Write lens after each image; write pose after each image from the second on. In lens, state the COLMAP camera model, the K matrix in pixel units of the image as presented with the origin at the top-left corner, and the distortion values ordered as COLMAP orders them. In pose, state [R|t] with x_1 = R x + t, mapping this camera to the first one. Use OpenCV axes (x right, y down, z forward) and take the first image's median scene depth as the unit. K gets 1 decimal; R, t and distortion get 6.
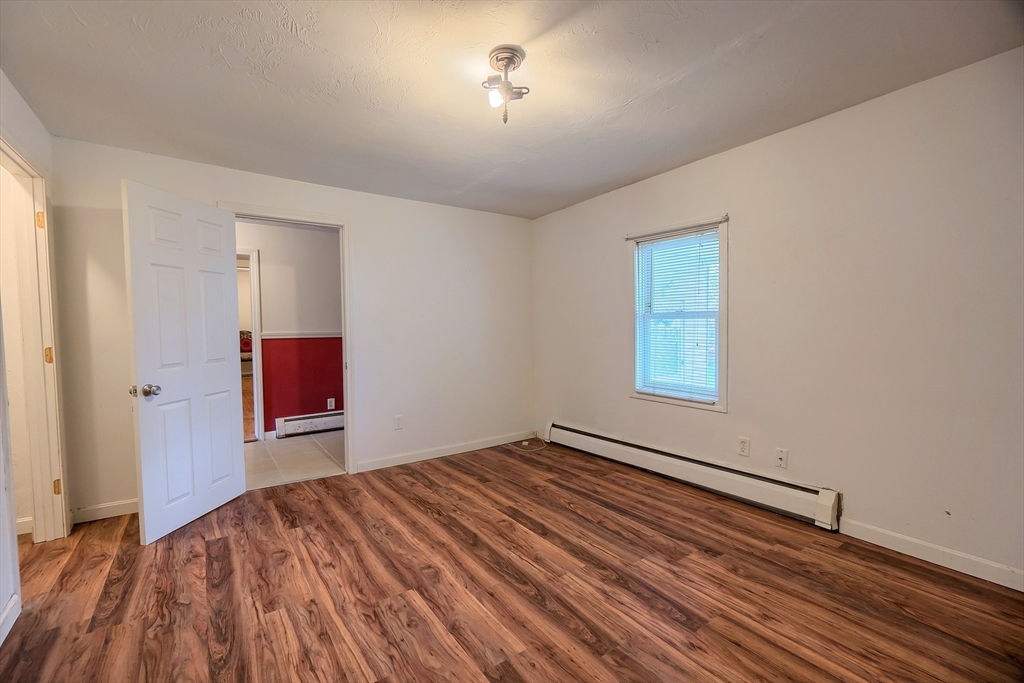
lens RADIAL K [[443.7, 0, 504.5], [0, 443.7, 339.8], [0, 0, 1]] dist [-0.001080, -0.000179]
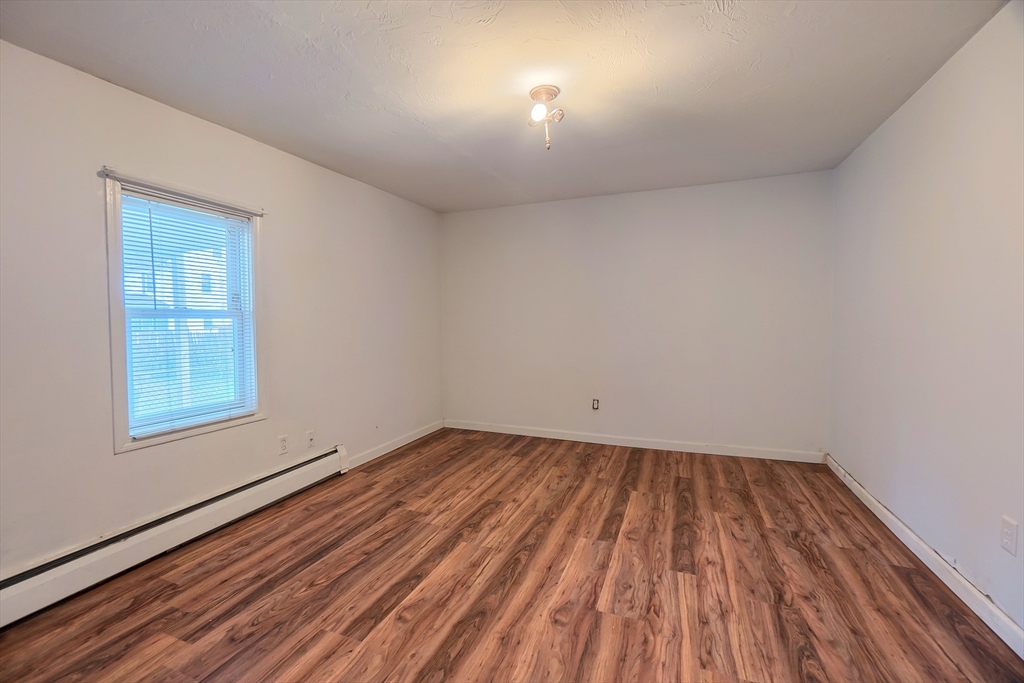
lens RADIAL K [[443.7, 0, 503.9], [0, 443.7, 342.1], [0, 0, 1]] dist [-0.001080, -0.000179]
pose [[-0.551689, -0.025674, 0.833655, -0.797855], [0.043644, 0.997268, 0.059595, -0.044995], [-0.832907, 0.069262, -0.549061, 1.530626]]
